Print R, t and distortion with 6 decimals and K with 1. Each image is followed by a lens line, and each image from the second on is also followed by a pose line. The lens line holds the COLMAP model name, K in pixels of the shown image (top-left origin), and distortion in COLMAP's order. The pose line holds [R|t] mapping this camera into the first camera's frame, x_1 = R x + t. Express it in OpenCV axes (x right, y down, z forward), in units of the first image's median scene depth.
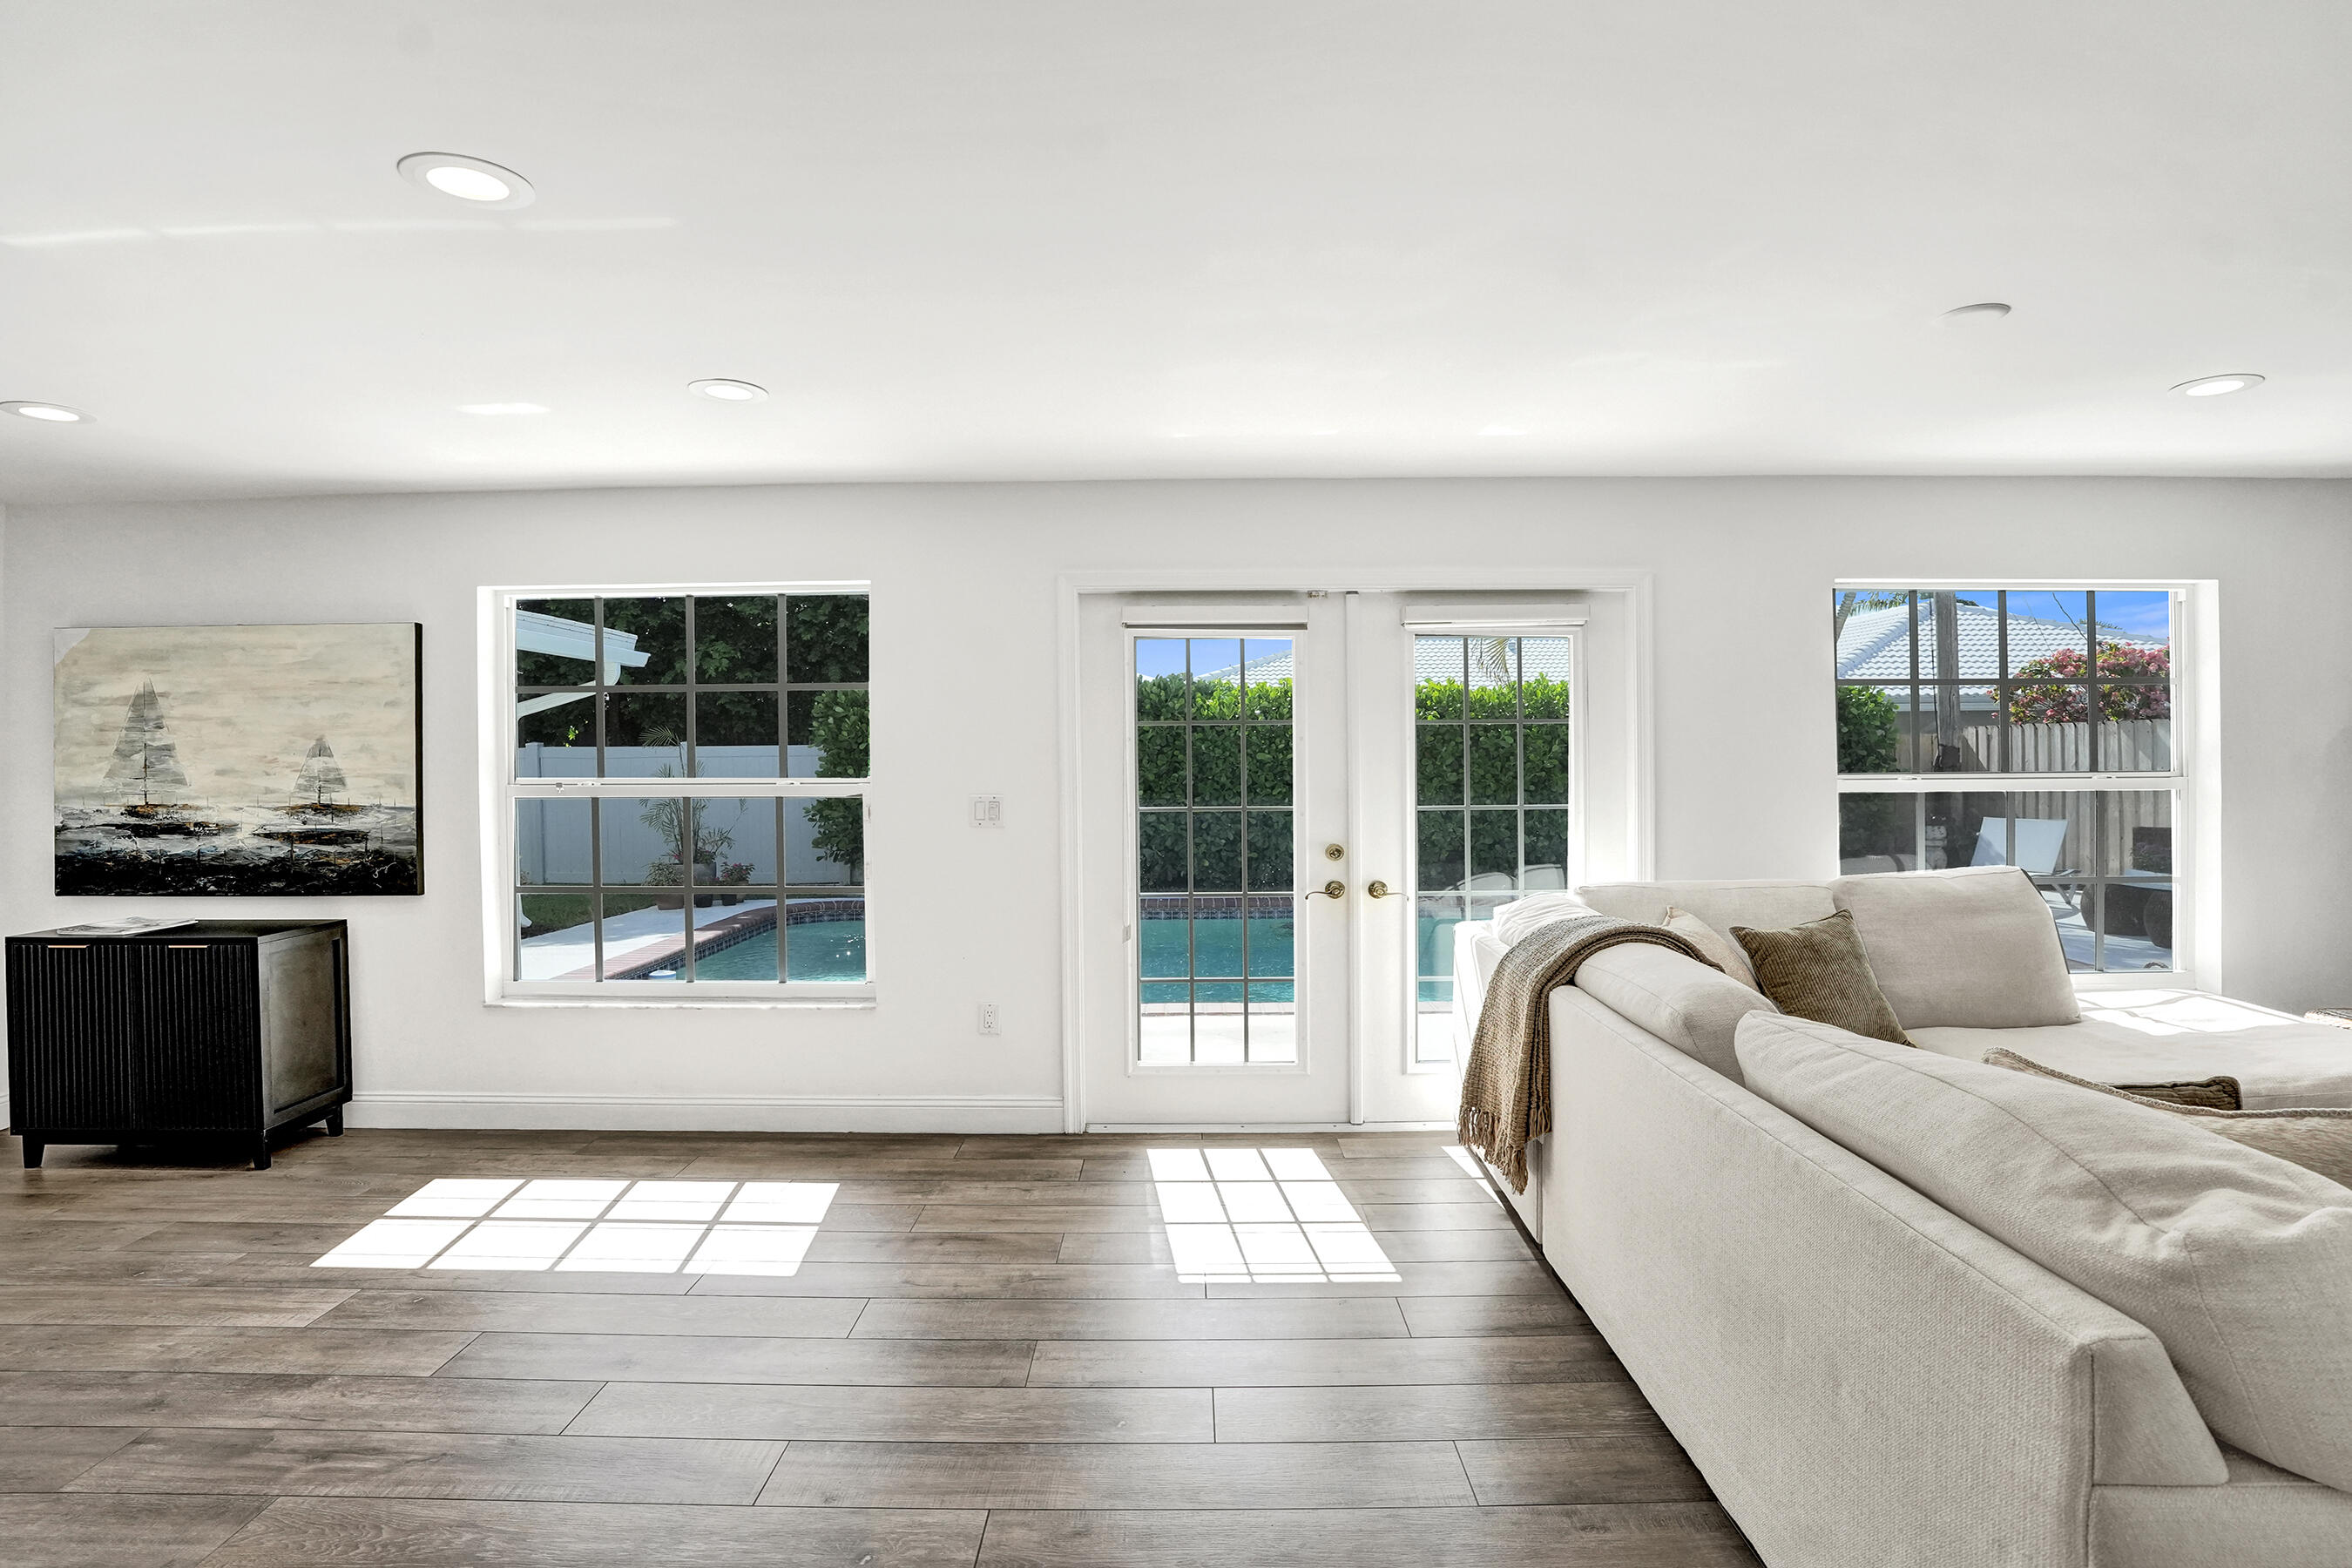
lens RADIAL K [[1234.3, 0, 1183.6], [0, 1234.3, 747.2], [0, 0, 1]] dist [-0.079769, 0.036319]
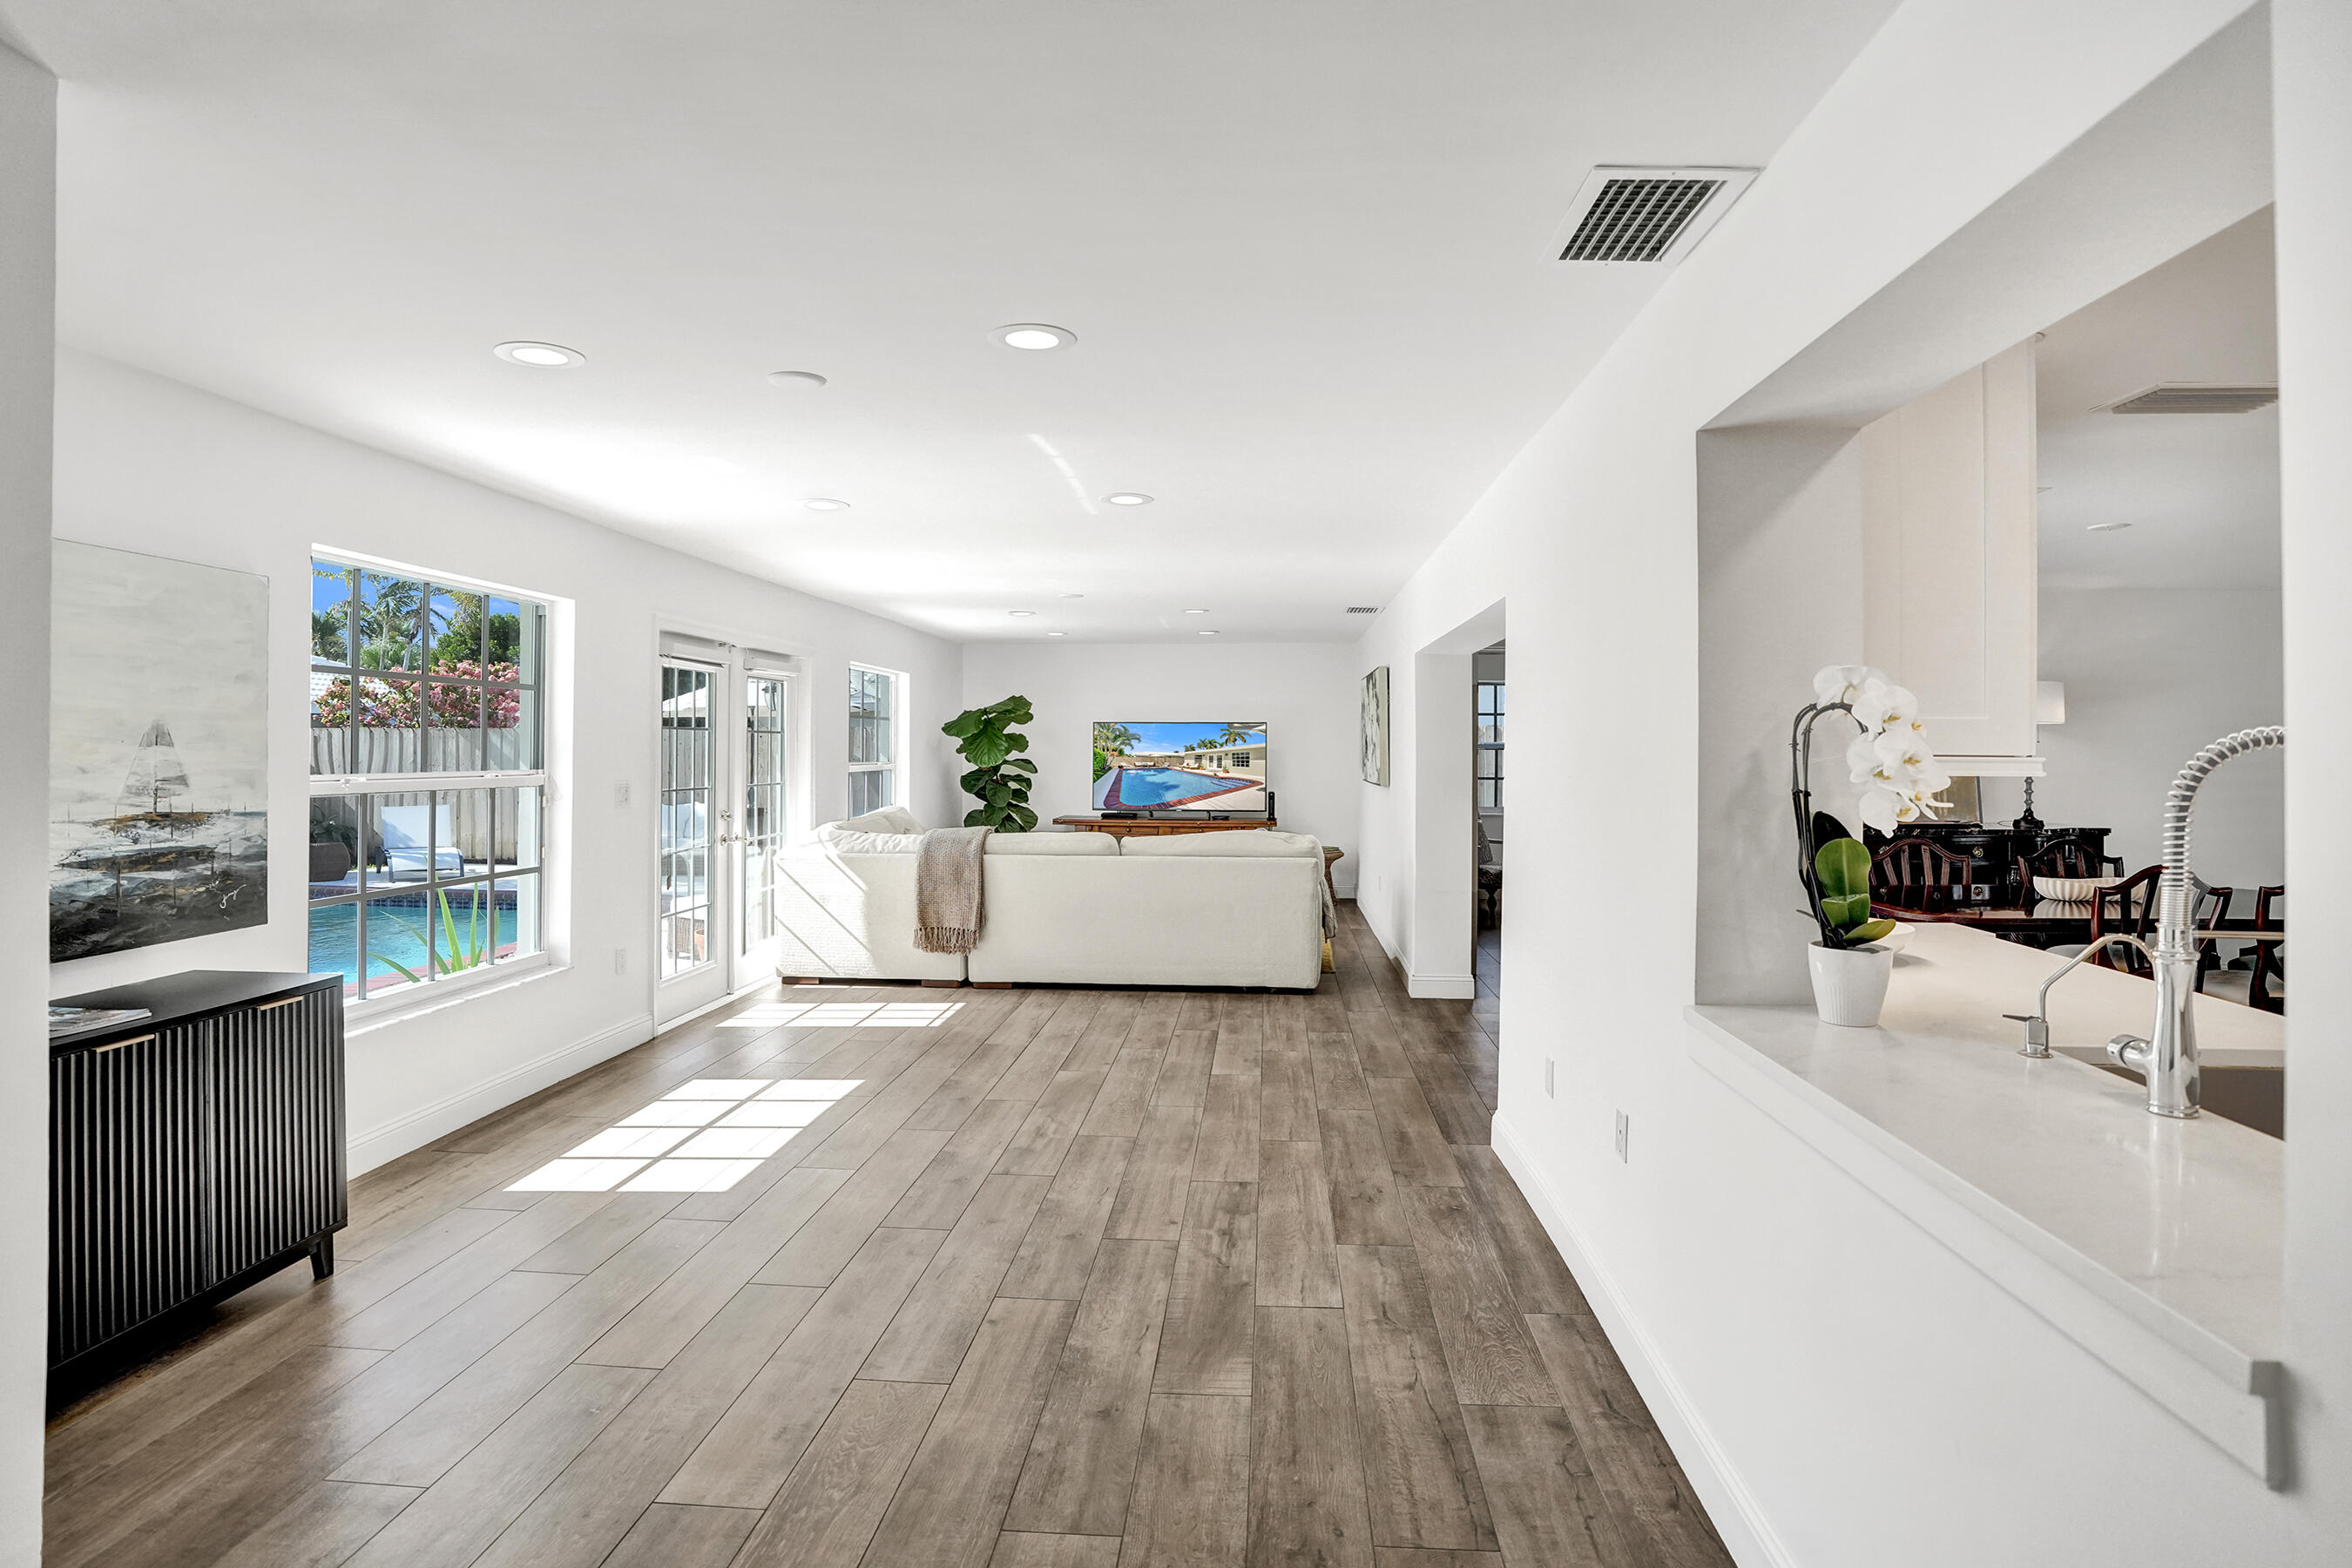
lens RADIAL K [[1234.3, 0, 1183.6], [0, 1234.3, 747.2], [0, 0, 1]] dist [-0.079769, 0.036319]
pose [[0.070639, 0.008408, 0.997467, -1.375682], [-0.005309, 0.999953, -0.008053, 0.011268], [-0.997488, -0.004726, 0.070680, 0.348477]]
